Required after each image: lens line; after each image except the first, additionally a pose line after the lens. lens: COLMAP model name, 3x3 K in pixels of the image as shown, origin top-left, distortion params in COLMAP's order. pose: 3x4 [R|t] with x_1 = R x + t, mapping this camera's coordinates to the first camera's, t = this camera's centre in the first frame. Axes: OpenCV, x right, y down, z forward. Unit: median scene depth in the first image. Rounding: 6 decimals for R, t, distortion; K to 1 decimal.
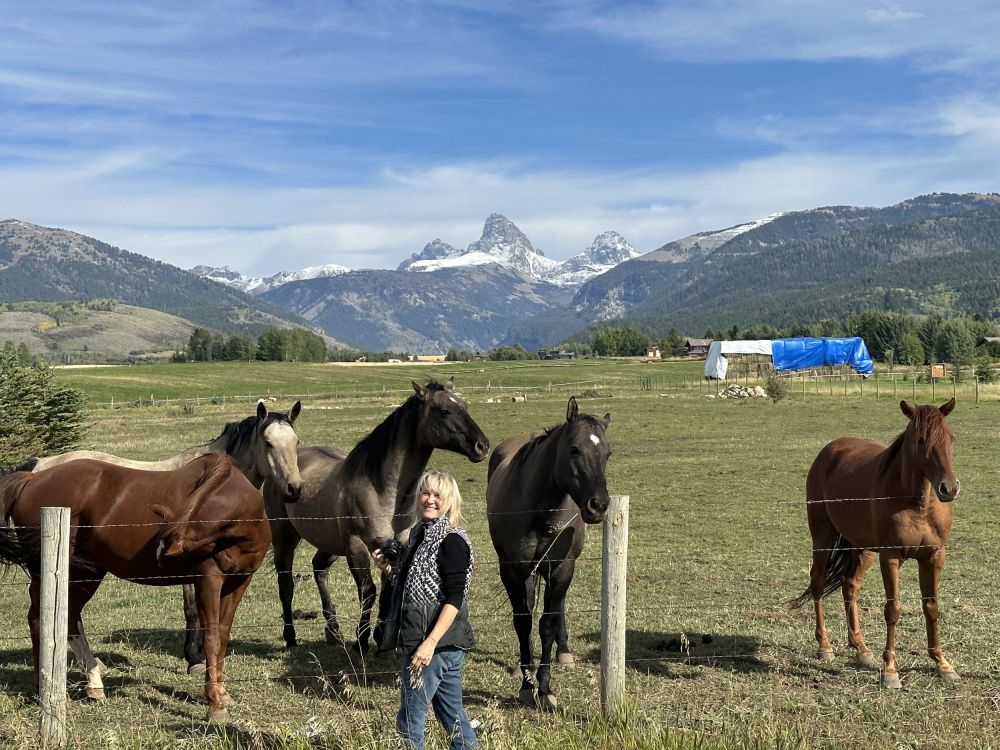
lens RADIAL K [[1629.9, 0, 499.9], [0, 1629.9, 375.4], [0, 0, 1]] dist [-0.138039, 0.000000]
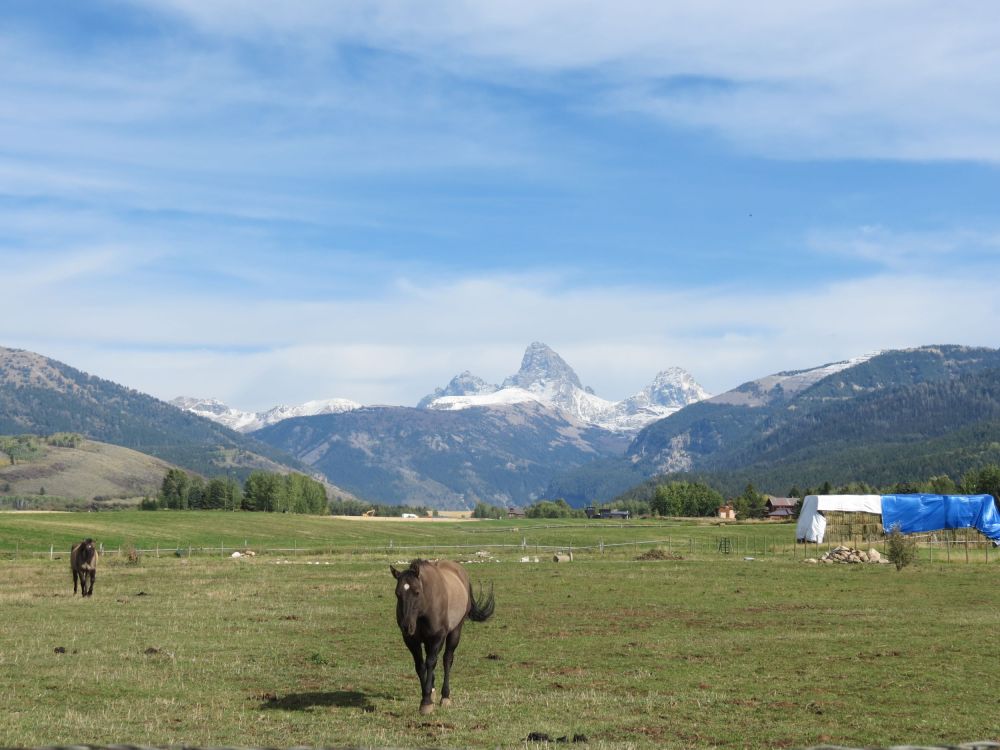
lens RADIAL K [[1629.9, 0, 501.5], [0, 1629.9, 375.3], [0, 0, 1]] dist [-0.138039, 0.000000]
pose [[0.999441, 0.023822, -0.023440, -0.000962], [-0.026374, 0.992965, -0.115431, 0.013853], [0.020525, 0.115984, 0.993039, 0.174697]]
